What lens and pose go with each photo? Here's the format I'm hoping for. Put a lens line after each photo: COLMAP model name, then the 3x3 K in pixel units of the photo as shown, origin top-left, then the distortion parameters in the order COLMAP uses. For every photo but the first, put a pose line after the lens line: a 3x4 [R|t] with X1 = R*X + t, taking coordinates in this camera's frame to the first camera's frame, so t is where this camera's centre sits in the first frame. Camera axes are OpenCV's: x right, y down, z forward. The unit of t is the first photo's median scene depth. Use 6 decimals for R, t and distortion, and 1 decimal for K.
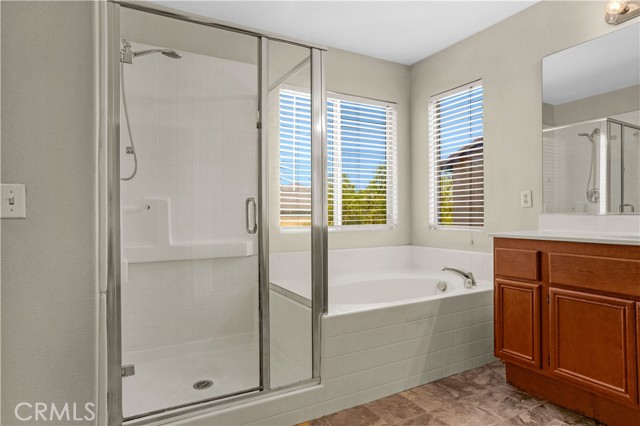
lens RADIAL K [[386.0, 0, 319.8], [0, 386.0, 212.5], [0, 0, 1]] dist [0.002335, 0.000053]
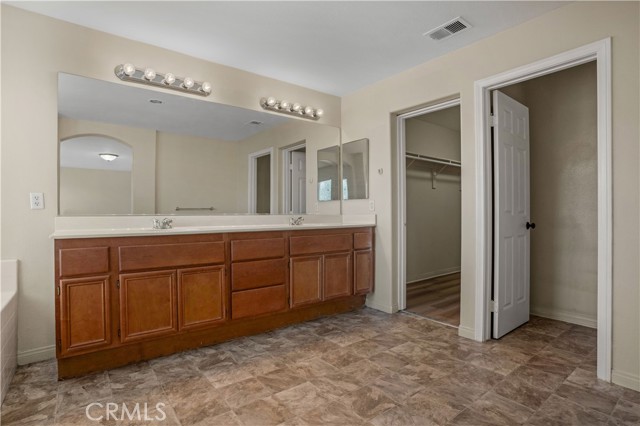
lens RADIAL K [[324.6, 0, 318.6], [0, 324.6, 216.2], [0, 0, 1]] dist [-0.005558, -0.000267]
pose [[-0.167509, 0.000683, 0.985870, -0.525519], [-0.001791, 0.999998, -0.000997, 0.005121], [-0.985869, -0.001933, -0.167507, 0.523555]]
